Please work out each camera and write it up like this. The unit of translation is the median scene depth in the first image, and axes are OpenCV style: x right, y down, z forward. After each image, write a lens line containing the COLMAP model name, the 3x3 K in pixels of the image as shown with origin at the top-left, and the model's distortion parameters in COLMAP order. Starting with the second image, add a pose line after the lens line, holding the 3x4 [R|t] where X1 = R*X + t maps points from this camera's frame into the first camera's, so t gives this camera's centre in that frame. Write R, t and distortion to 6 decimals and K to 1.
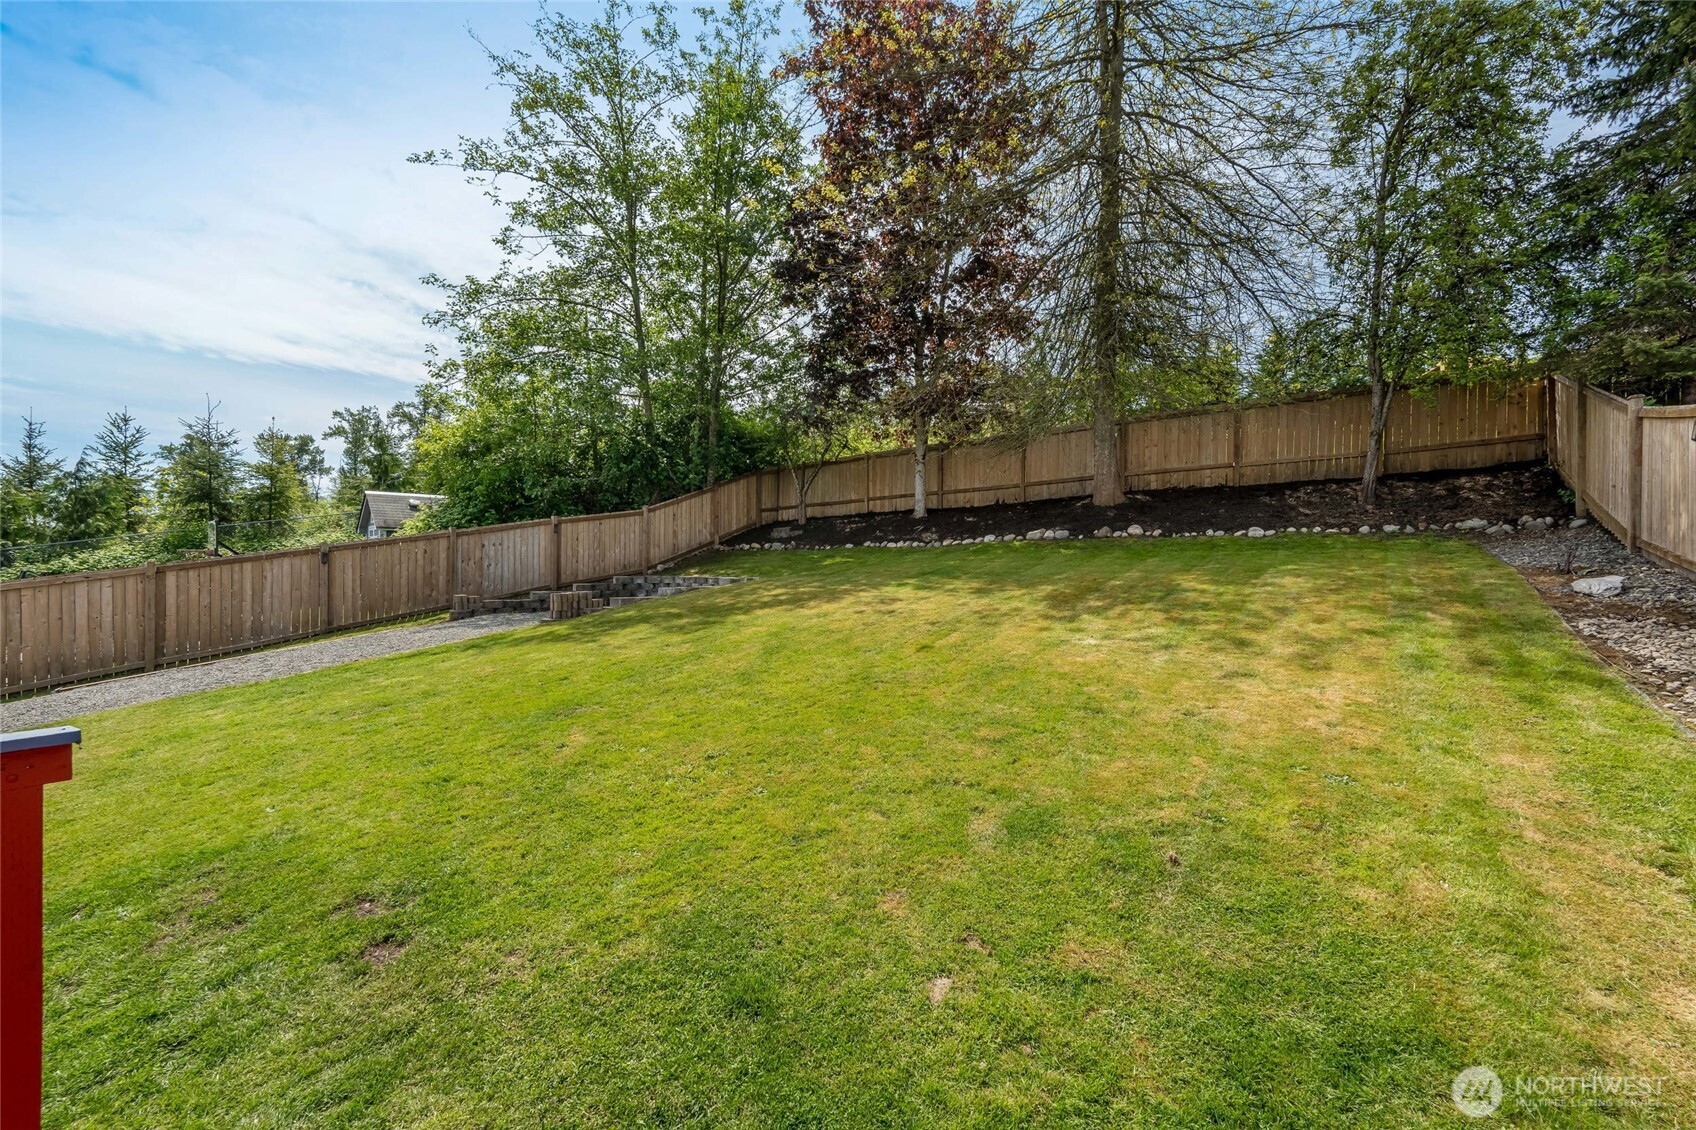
lens RADIAL K [[740.1, 0, 851.2], [0, 740.1, 564.6], [0, 0, 1]] dist [-0.001529, -0.000454]
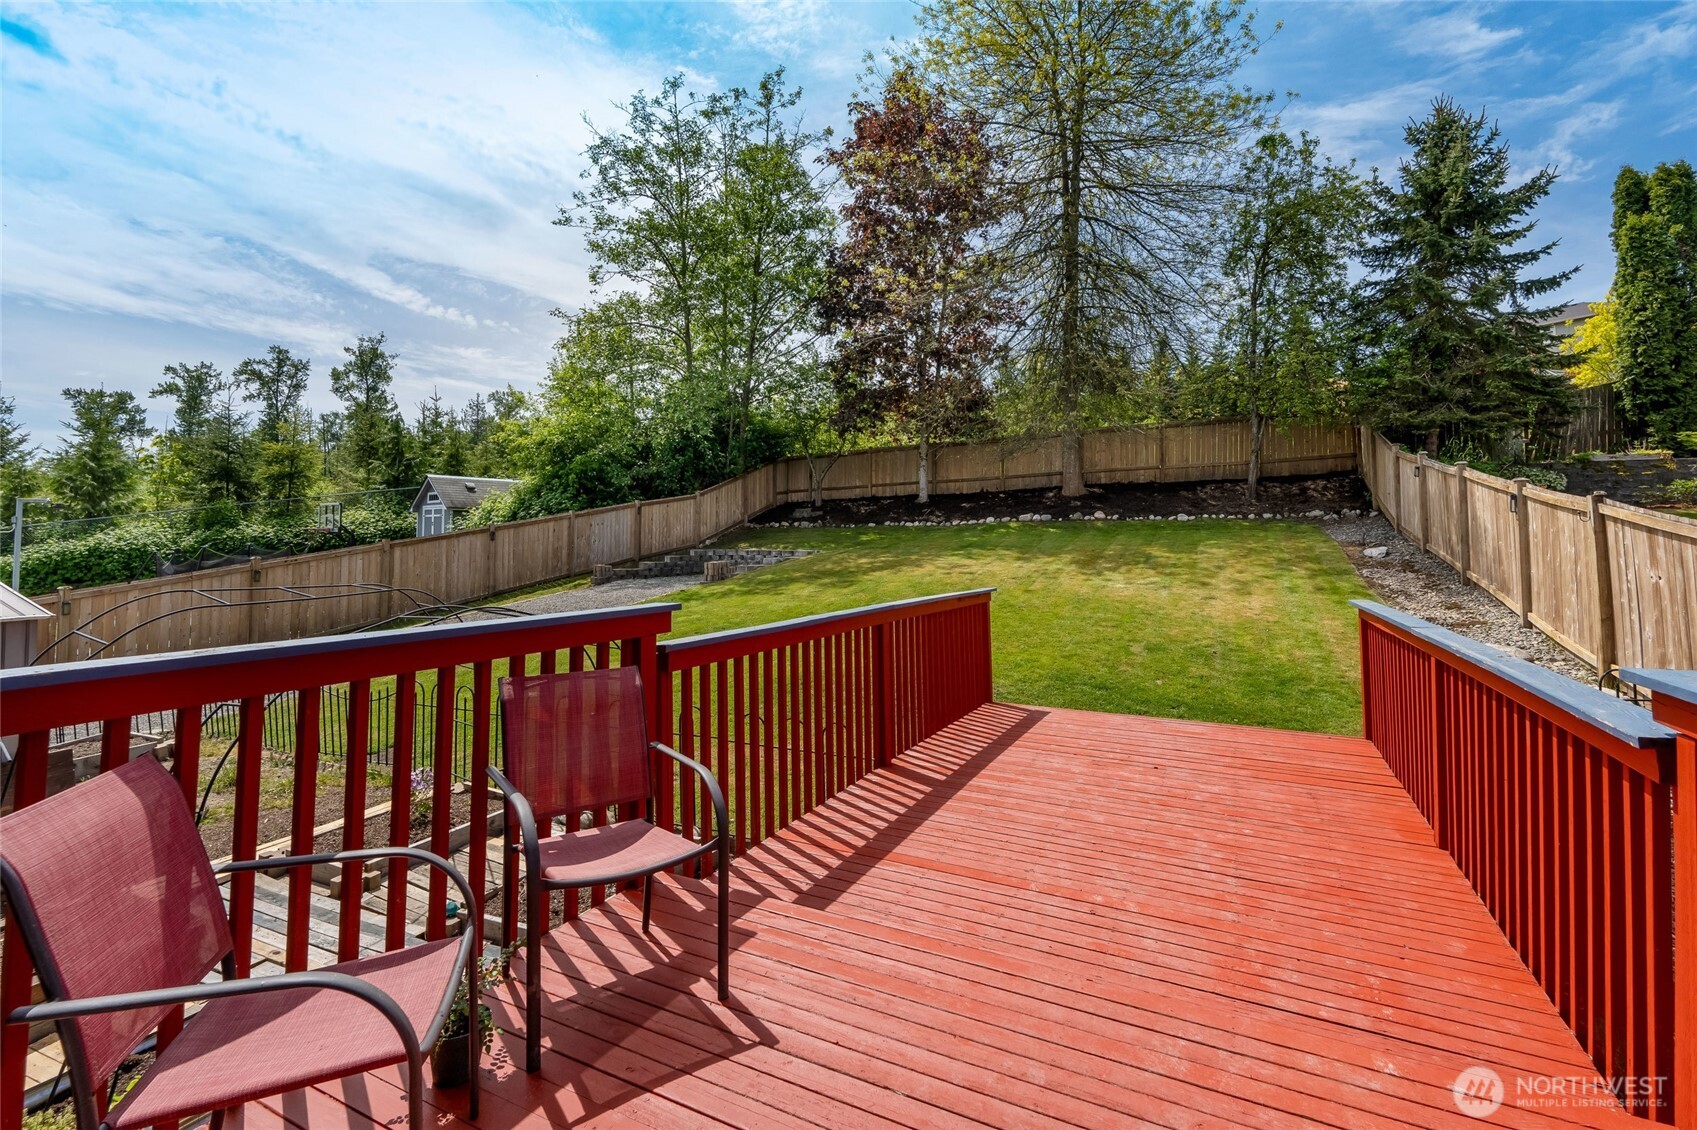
lens RADIAL K [[766.7, 0, 844.0], [0, 766.7, 493.8], [0, 0, 1]] dist [-0.010103, 0.000111]
pose [[0.990328, 0.005449, 0.138638, -0.275240], [0.002271, 0.998458, -0.055464, -0.006829], [-0.138726, 0.055242, 0.988789, -0.341776]]
